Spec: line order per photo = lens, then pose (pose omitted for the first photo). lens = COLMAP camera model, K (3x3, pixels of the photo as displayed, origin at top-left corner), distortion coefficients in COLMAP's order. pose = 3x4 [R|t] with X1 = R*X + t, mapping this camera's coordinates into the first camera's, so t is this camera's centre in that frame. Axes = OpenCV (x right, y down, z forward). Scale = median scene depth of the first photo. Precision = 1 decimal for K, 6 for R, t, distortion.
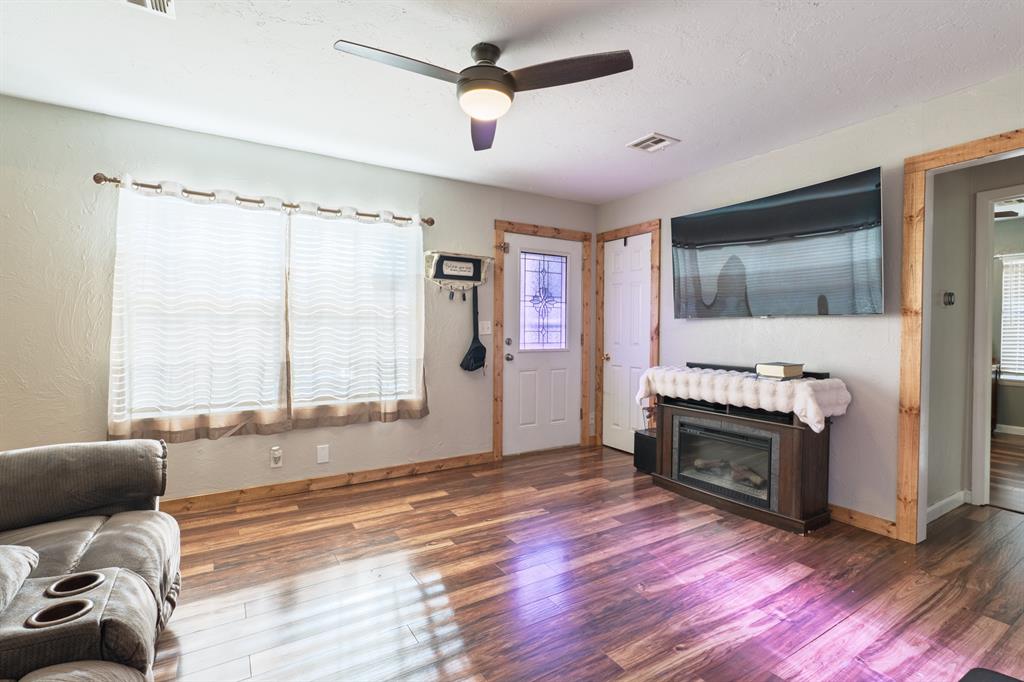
lens RADIAL K [[468.2, 0, 512.0], [0, 468.2, 338.7], [0, 0, 1]] dist [-0.010465, 0.000178]
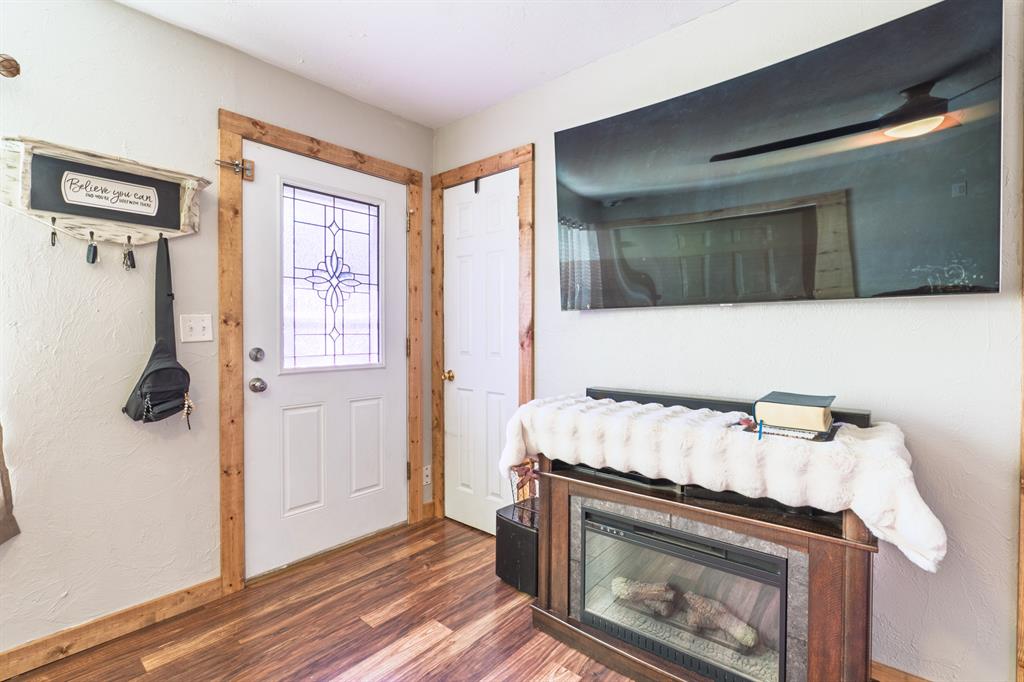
lens RADIAL K [[468.2, 0, 512.0], [0, 468.2, 338.7], [0, 0, 1]] dist [-0.010465, 0.000178]
pose [[0.953039, -0.009815, 0.302687, 0.114354], [0.012118, 0.999910, -0.005729, -0.005477], [-0.302604, 0.009128, 0.953073, 0.465574]]
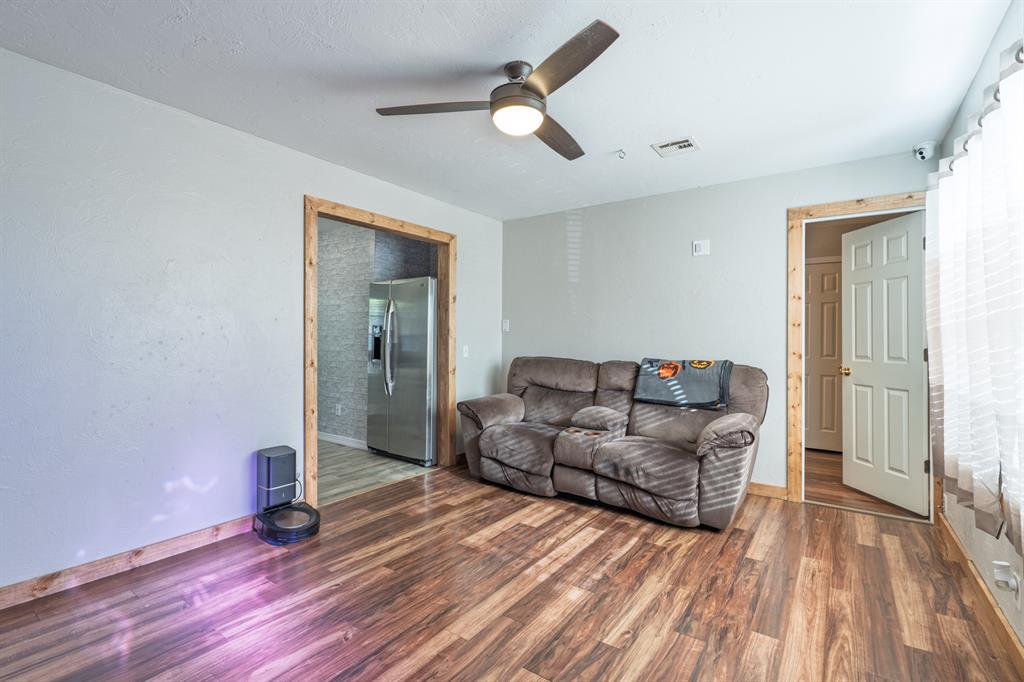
lens RADIAL K [[468.2, 0, 512.0], [0, 468.2, 338.7], [0, 0, 1]] dist [-0.010465, 0.000178]
pose [[-0.920346, -0.011683, -0.390932, 0.187772], [-0.015125, 0.999869, 0.005728, -0.016529], [0.390814, 0.011185, -0.920402, 1.047108]]
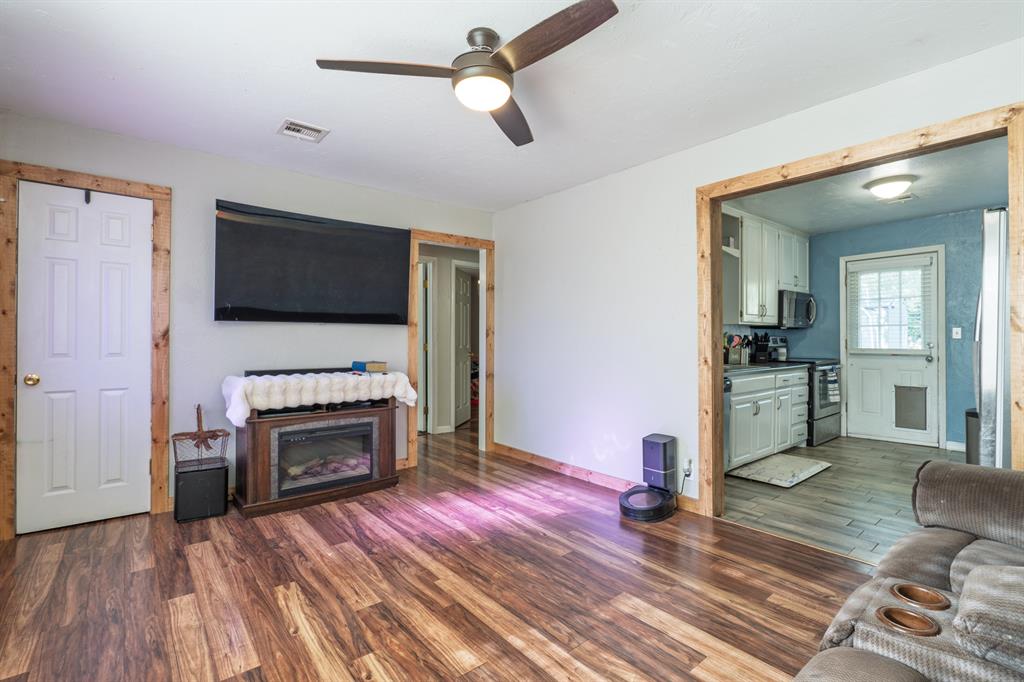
lens RADIAL K [[468.2, 0, 512.0], [0, 468.2, 338.7], [0, 0, 1]] dist [-0.010465, 0.000178]
pose [[-0.134771, -0.007258, 0.990850, -0.534026], [0.012229, 0.999885, 0.008988, -0.011491], [-0.990801, 0.013329, -0.134666, 0.580306]]
